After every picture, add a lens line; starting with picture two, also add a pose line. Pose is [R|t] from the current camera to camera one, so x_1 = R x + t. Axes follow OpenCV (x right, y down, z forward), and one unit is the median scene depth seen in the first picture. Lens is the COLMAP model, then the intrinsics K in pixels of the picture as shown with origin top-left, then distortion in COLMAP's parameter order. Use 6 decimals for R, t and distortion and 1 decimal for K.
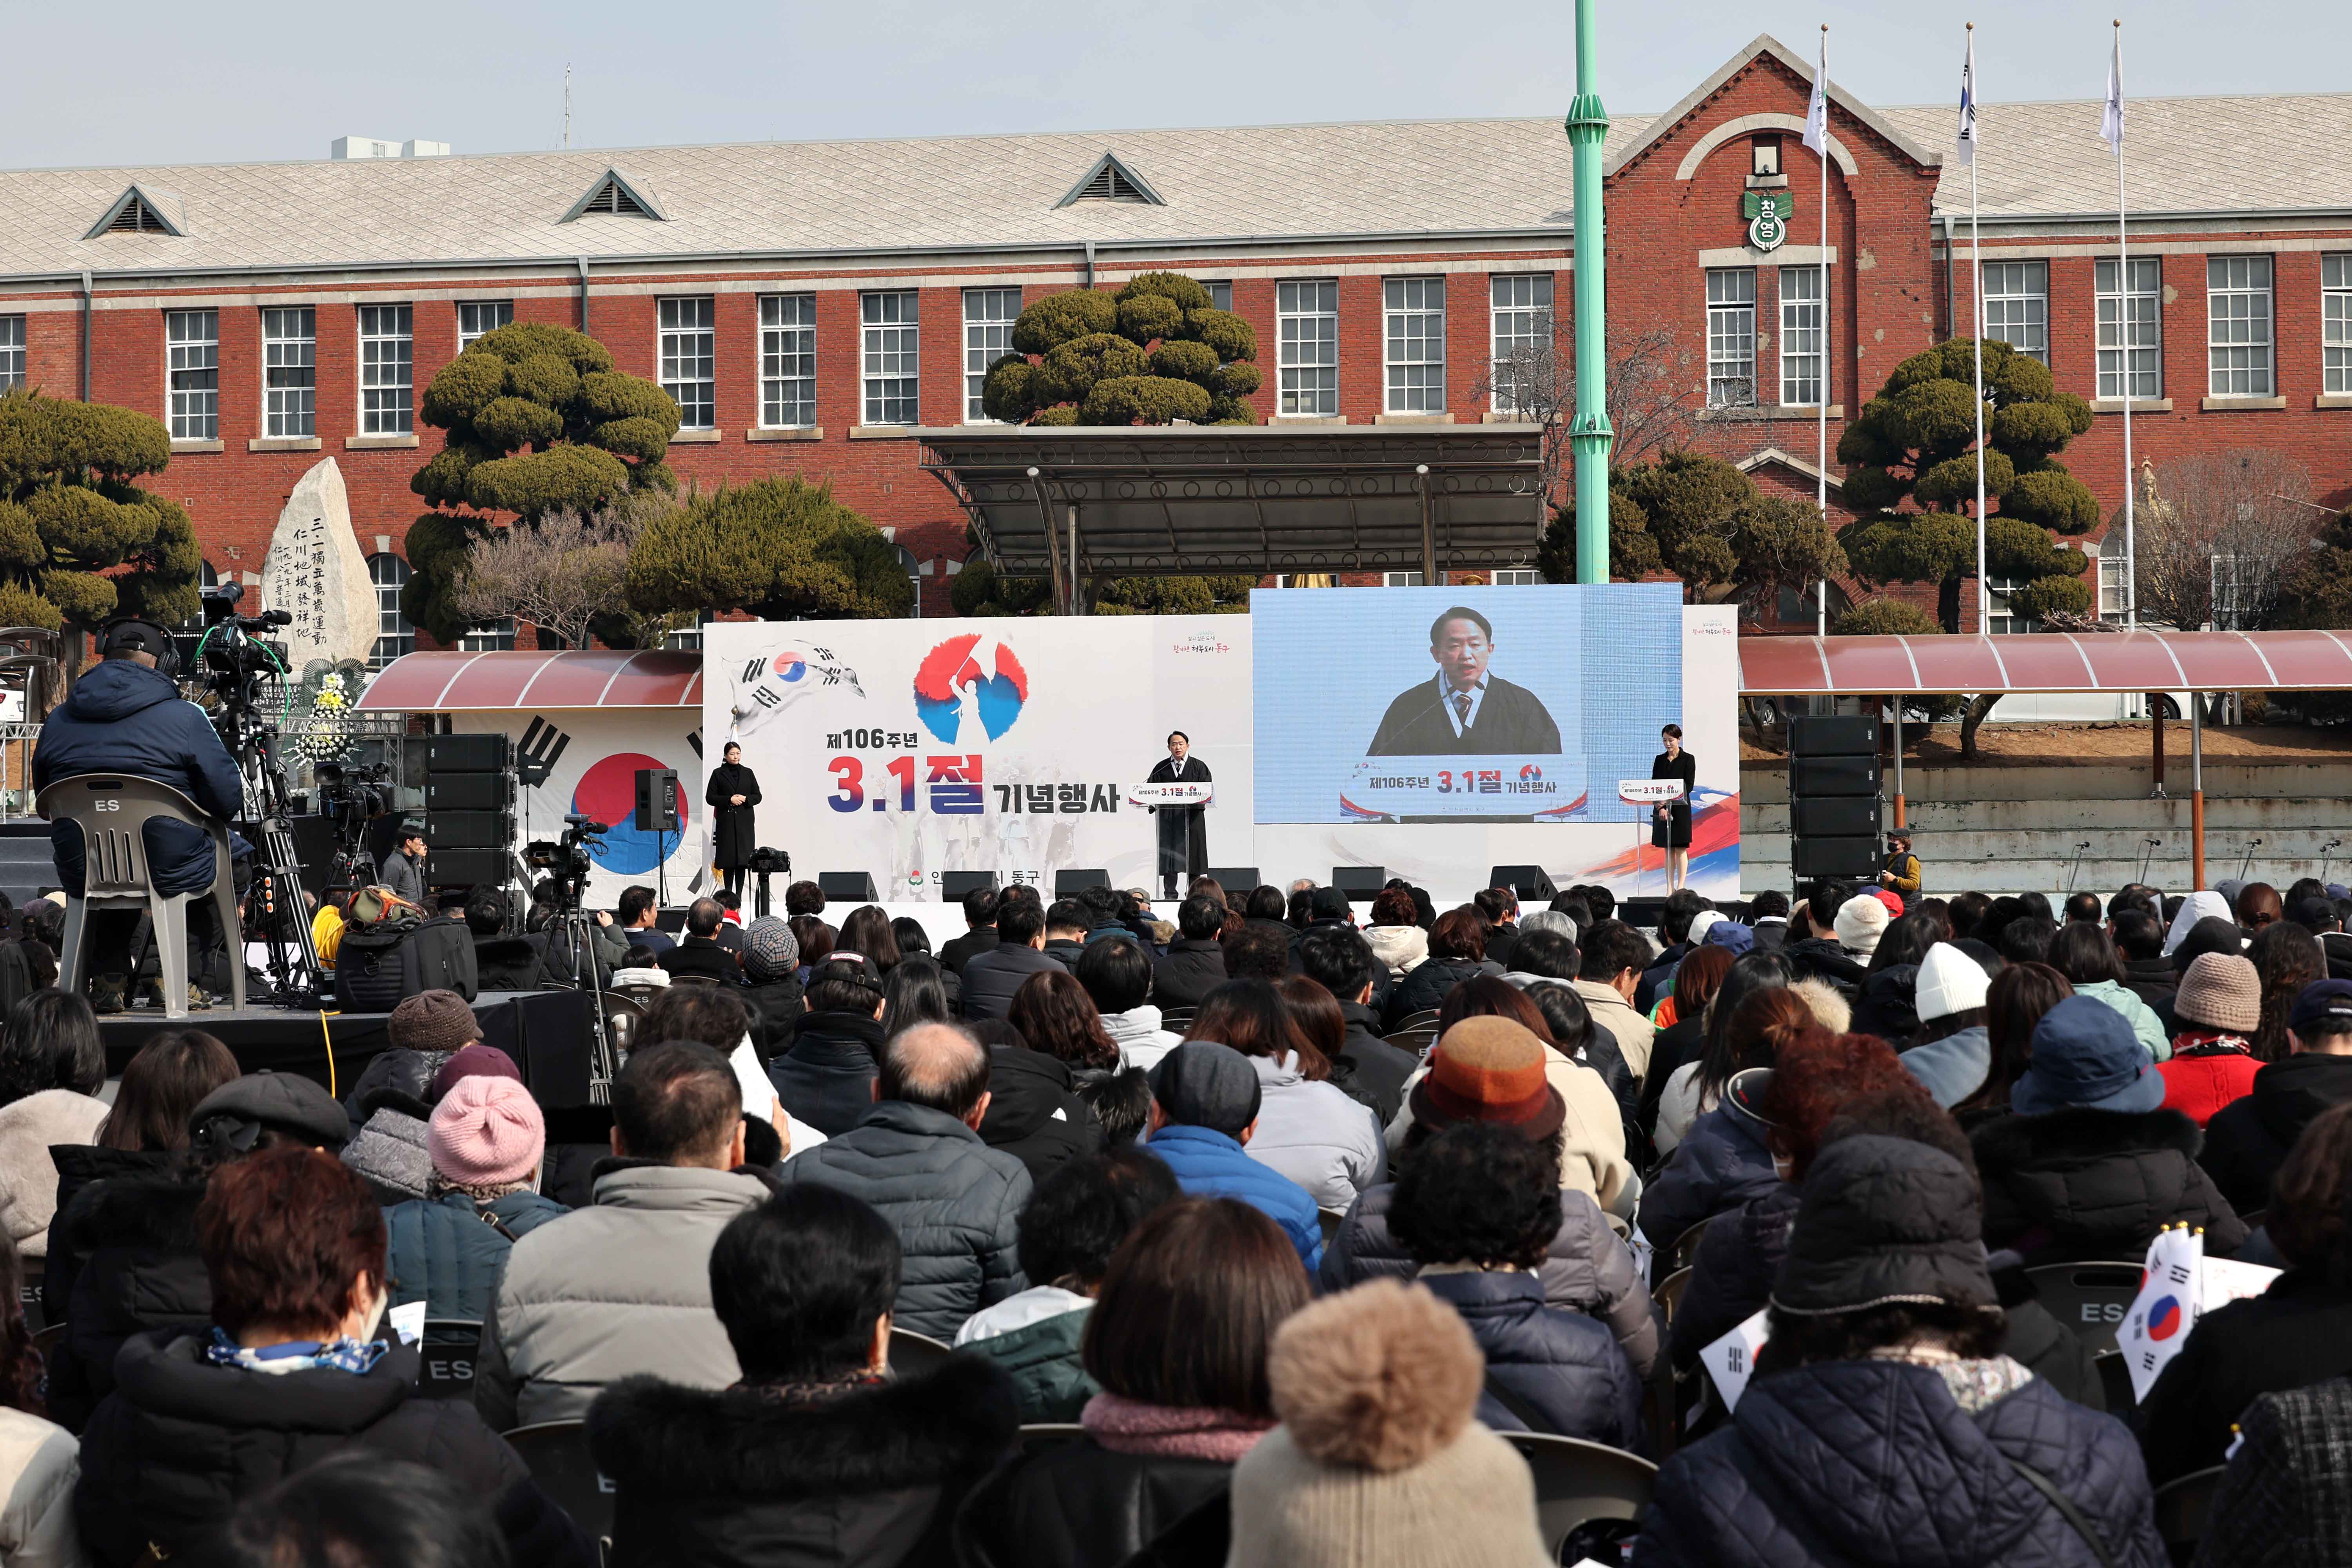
lens RADIAL K [[3503.3, 0, 1176.0], [0, 3503.3, 784.0], [0, 0, 1]] dist [-0.016549, -0.038929]
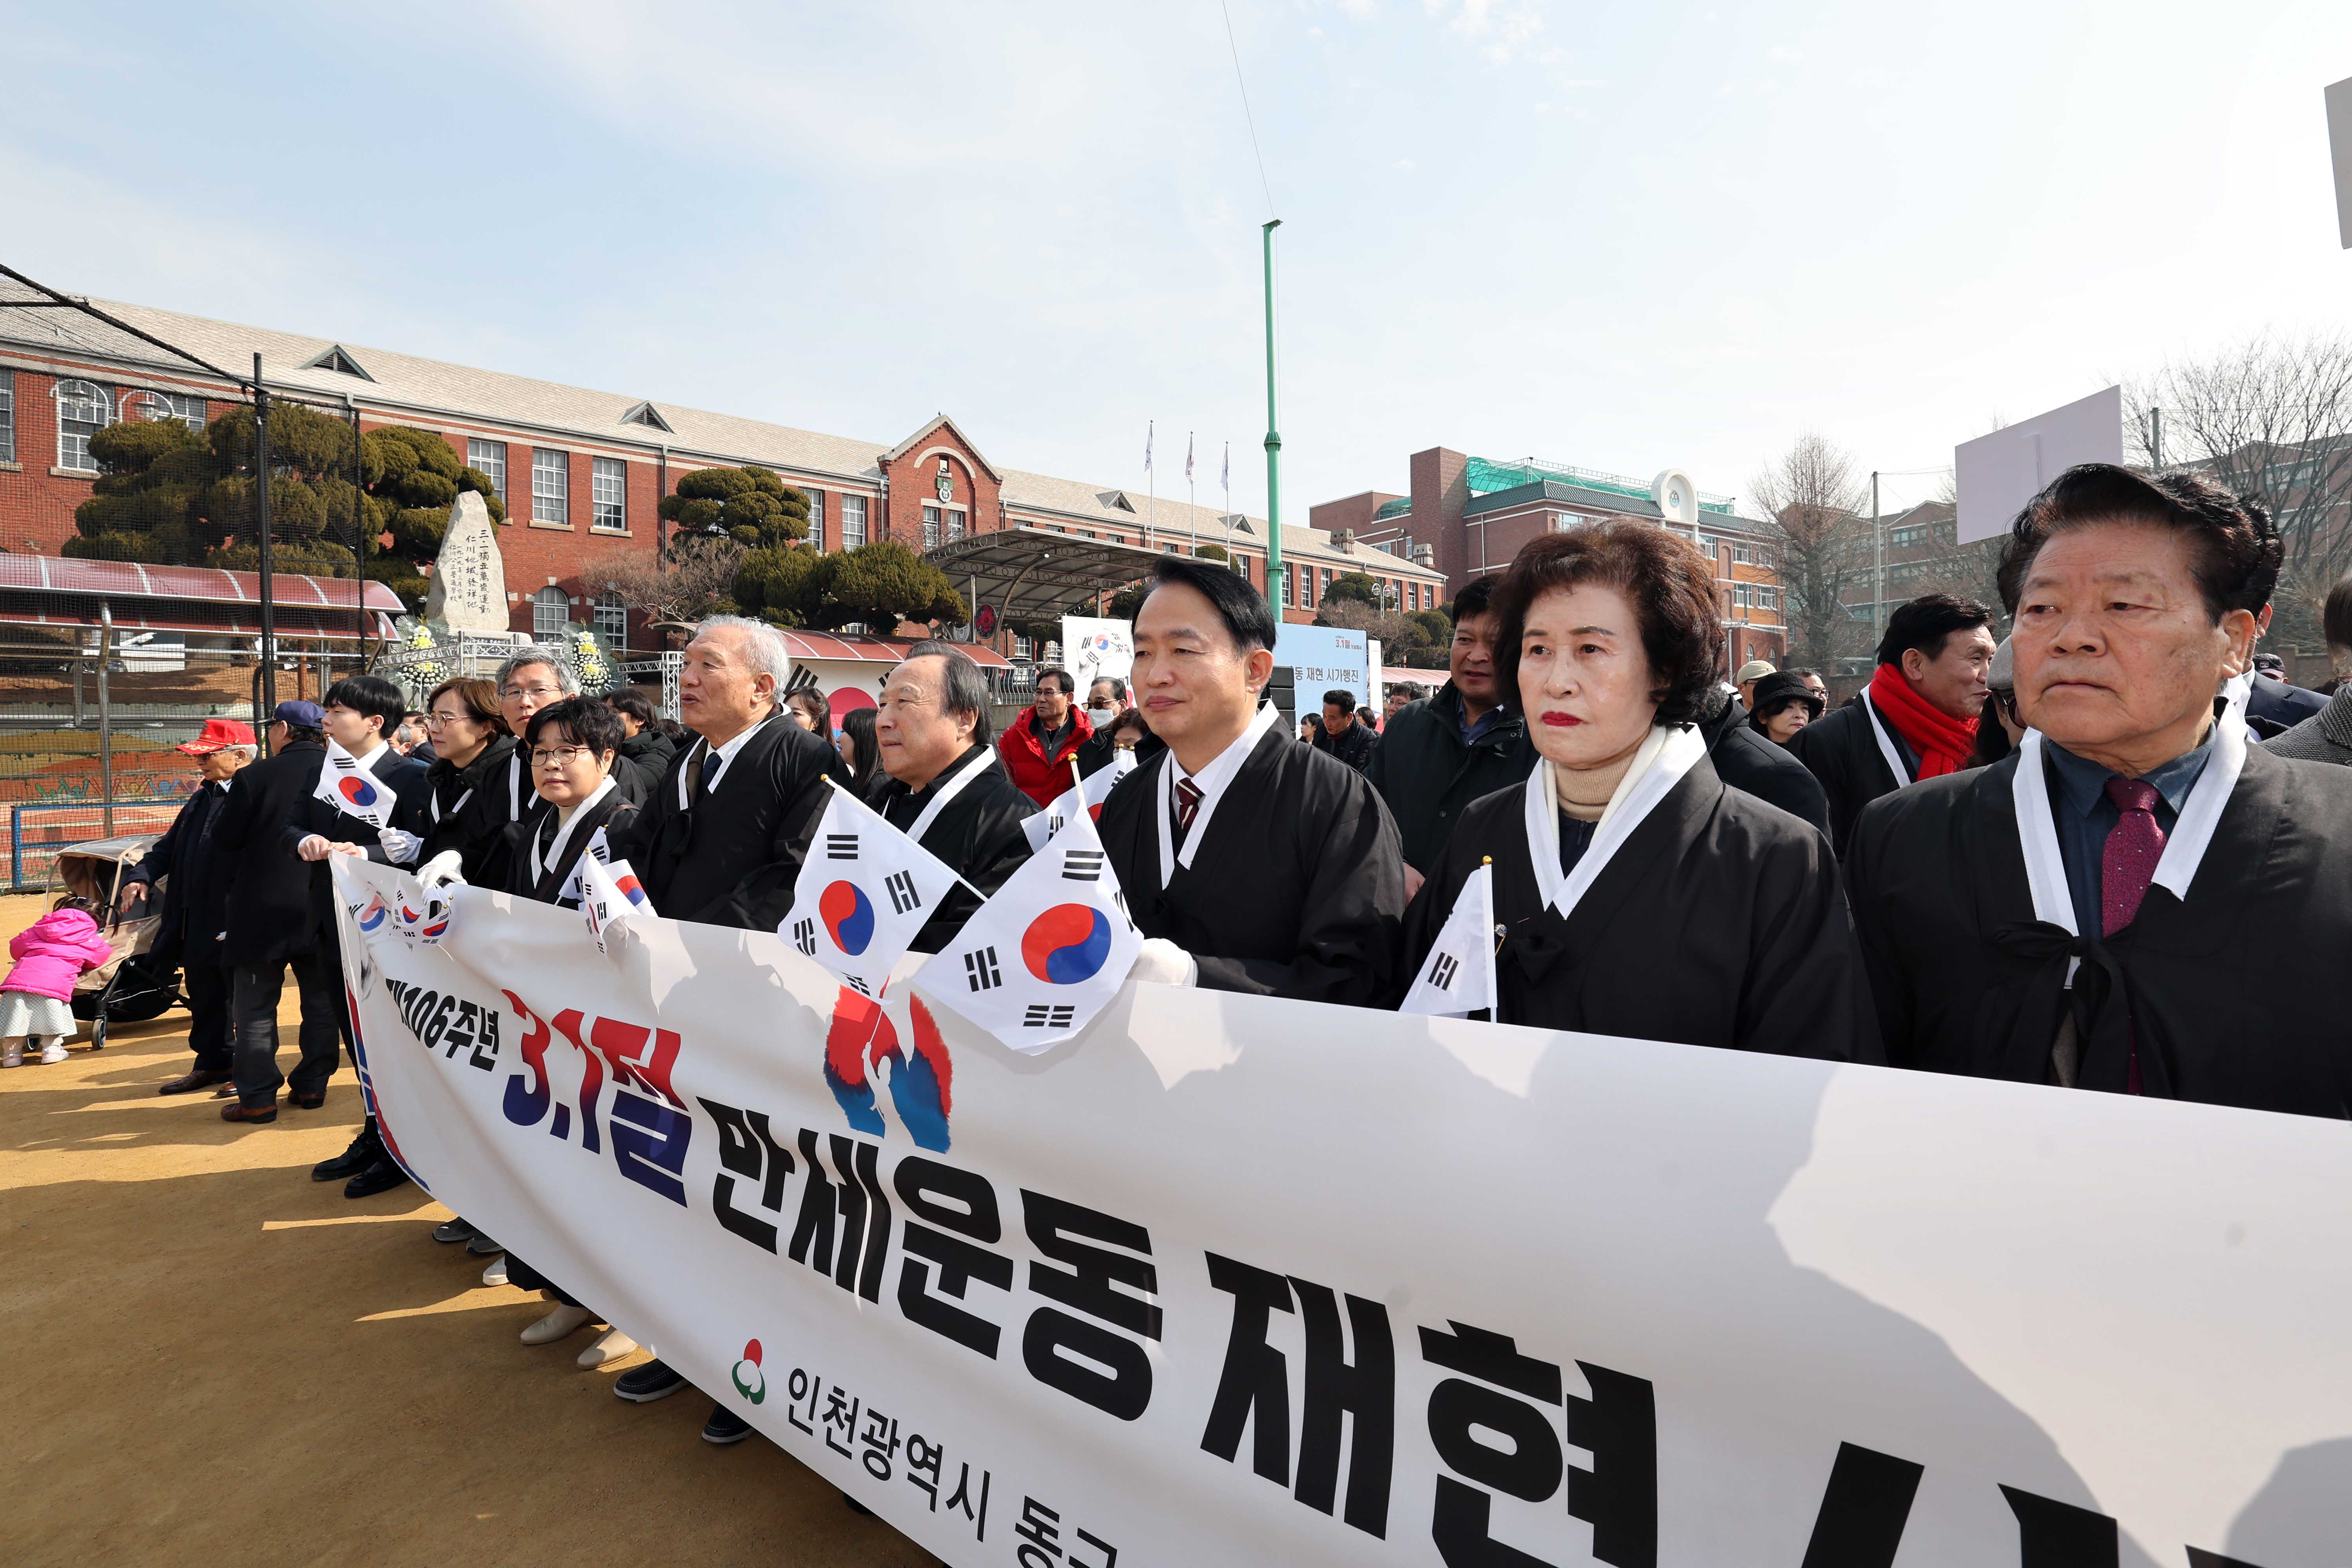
lens RADIAL K [[1159.5, 0, 1181.0], [0, 1159.5, 721.4], [0, 0, 1]] dist [-0.033146, 0.018920]
pose [[0.595275, 0.007257, 0.803489, -0.592324], [0.002486, 0.999938, -0.010873, 0.016726], [-0.803518, 0.008469, 0.595220, 0.590358]]
